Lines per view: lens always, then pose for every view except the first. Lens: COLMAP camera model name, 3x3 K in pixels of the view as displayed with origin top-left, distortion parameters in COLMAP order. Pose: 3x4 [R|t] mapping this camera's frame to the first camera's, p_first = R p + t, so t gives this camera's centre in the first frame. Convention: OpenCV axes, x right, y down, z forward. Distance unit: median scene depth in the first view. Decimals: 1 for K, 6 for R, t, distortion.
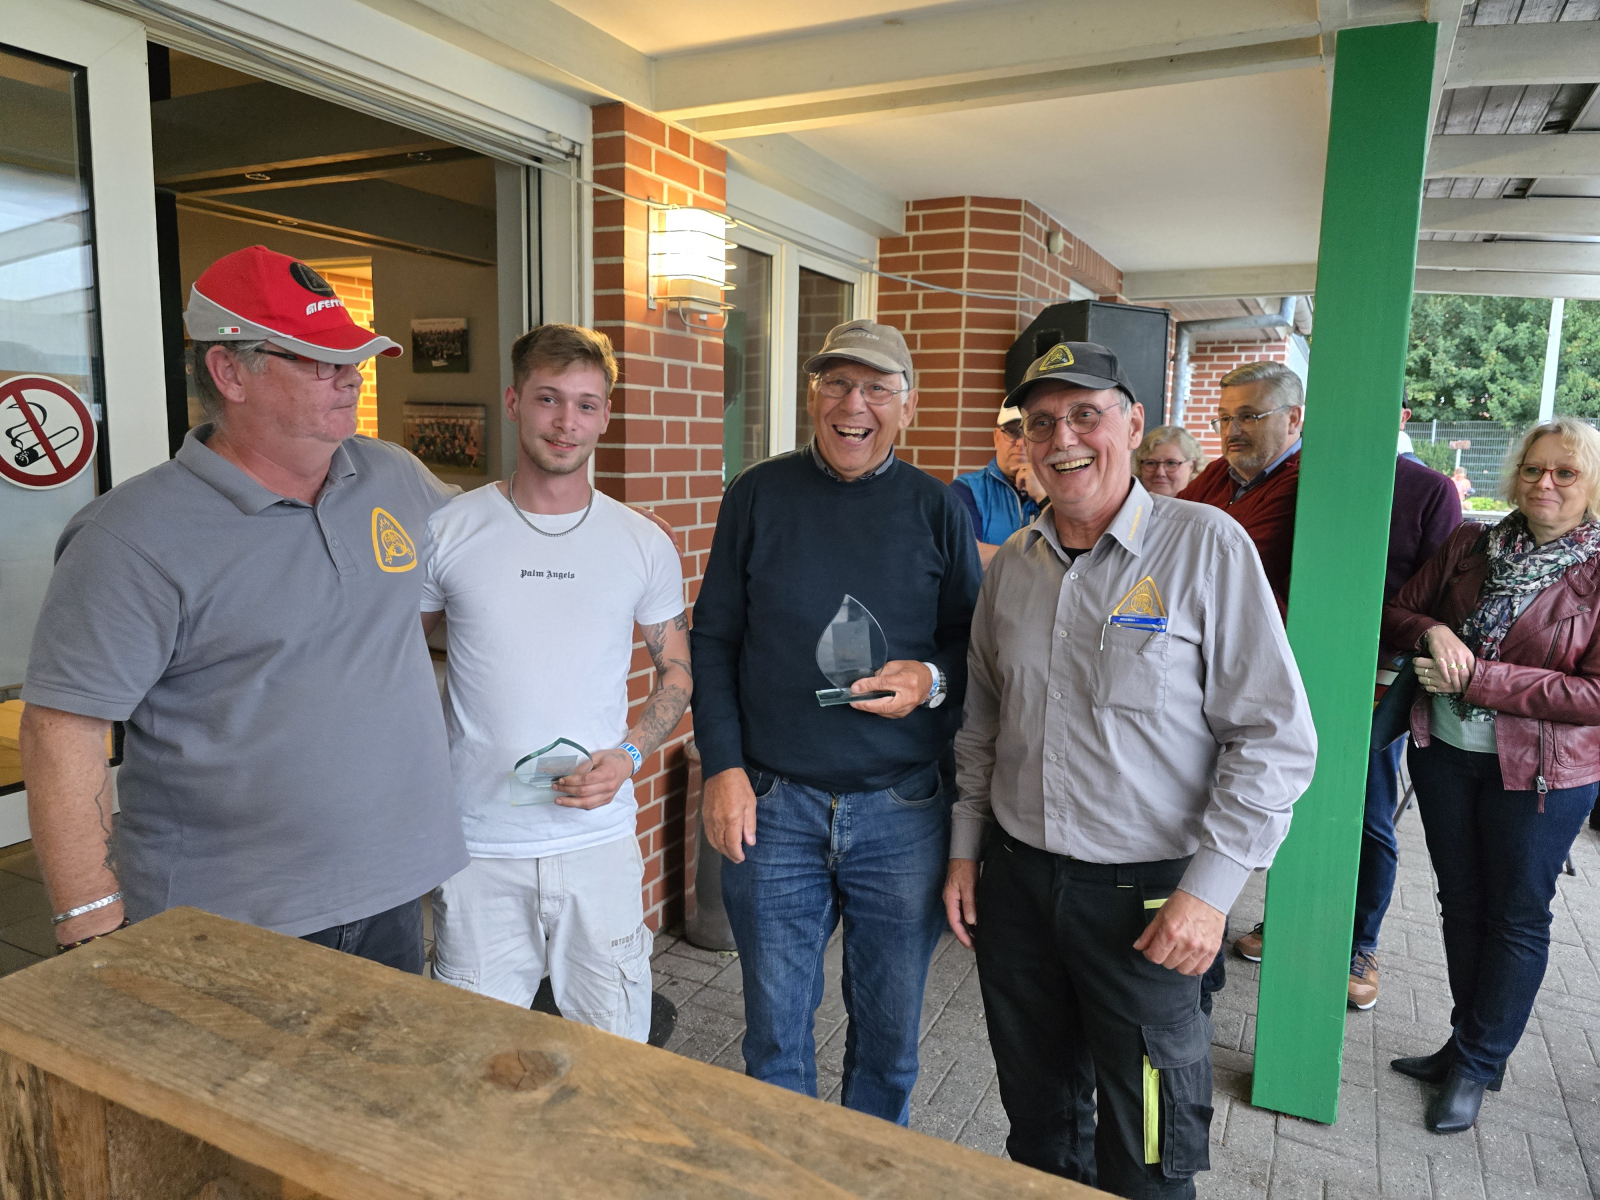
lens RADIAL K [[1080.3, 0, 805.7], [0, 1080.3, 580.6], [0, 0, 1]] dist [0.055086, -0.055745]
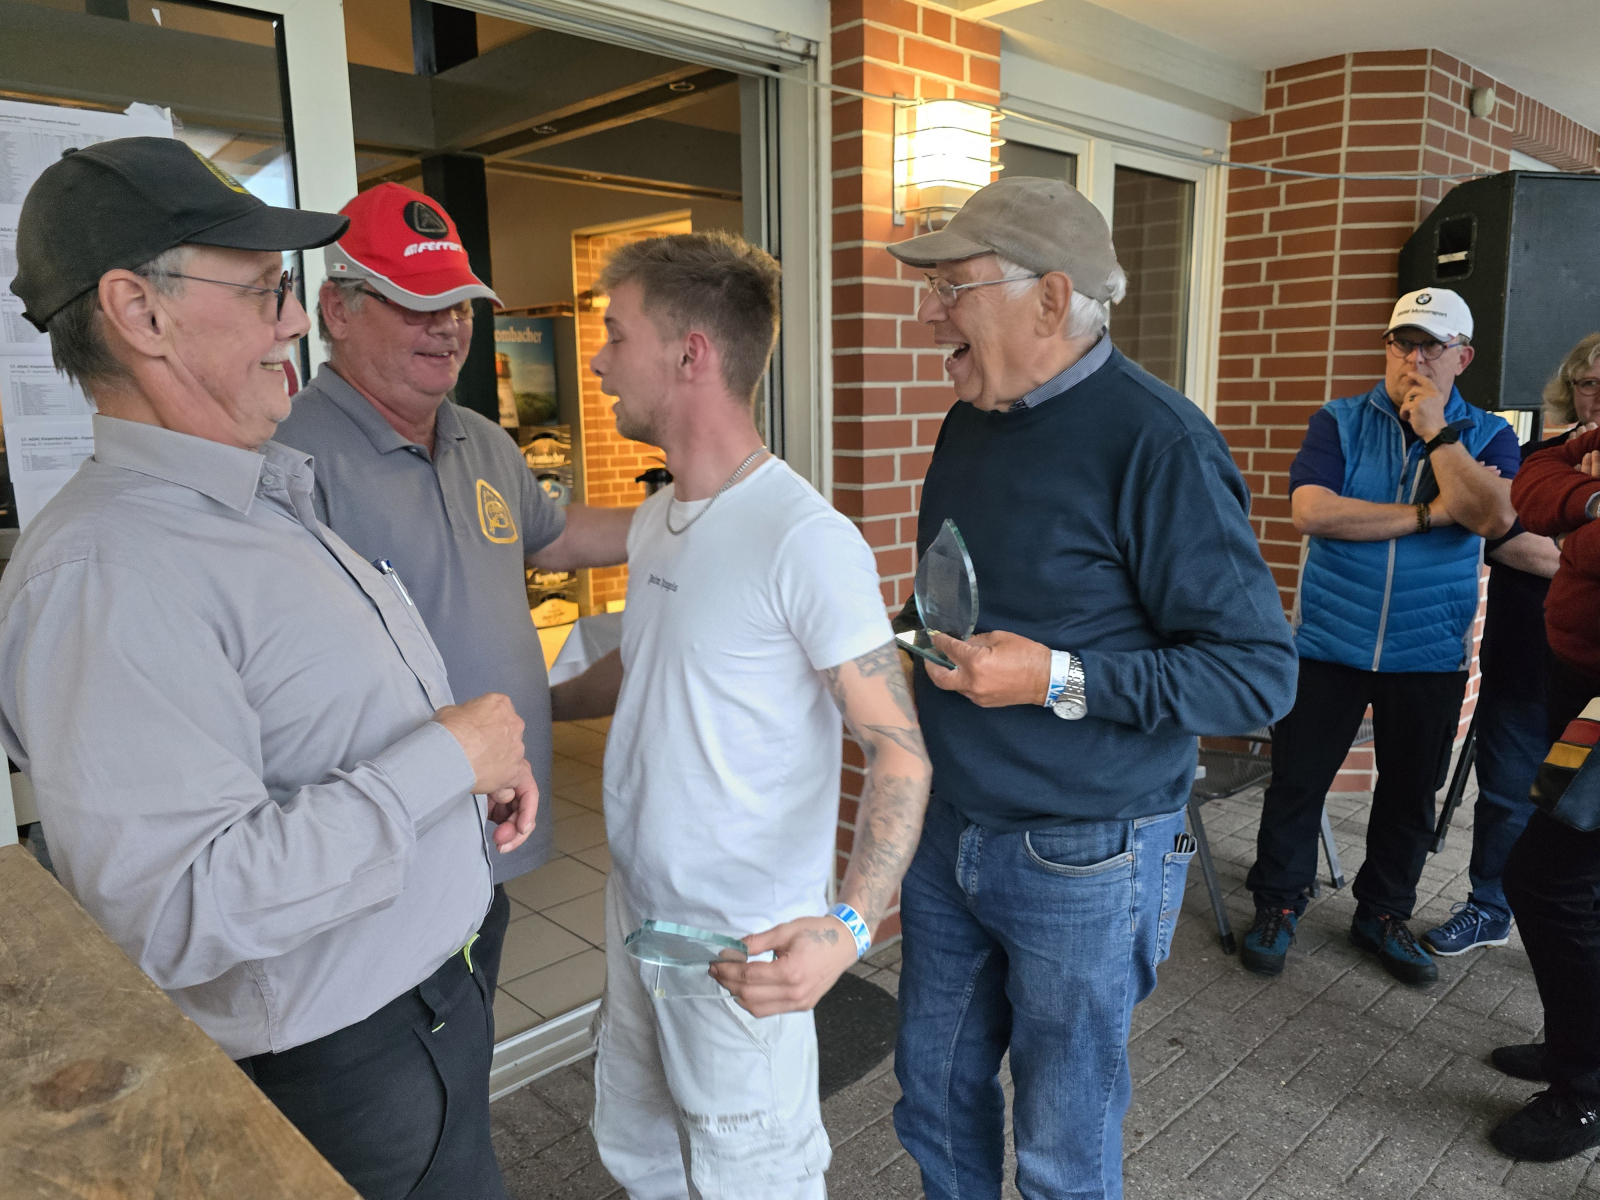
lens RADIAL K [[1171.0, 0, 794.1], [0, 1171.0, 597.7], [0, 0, 1]] dist [0.042975, -0.051112]
pose [[0.939623, 0.023756, -0.341386, 0.108018], [-0.010524, 0.999122, 0.040557, 0.010288], [0.342050, -0.034516, 0.939048, 0.077984]]
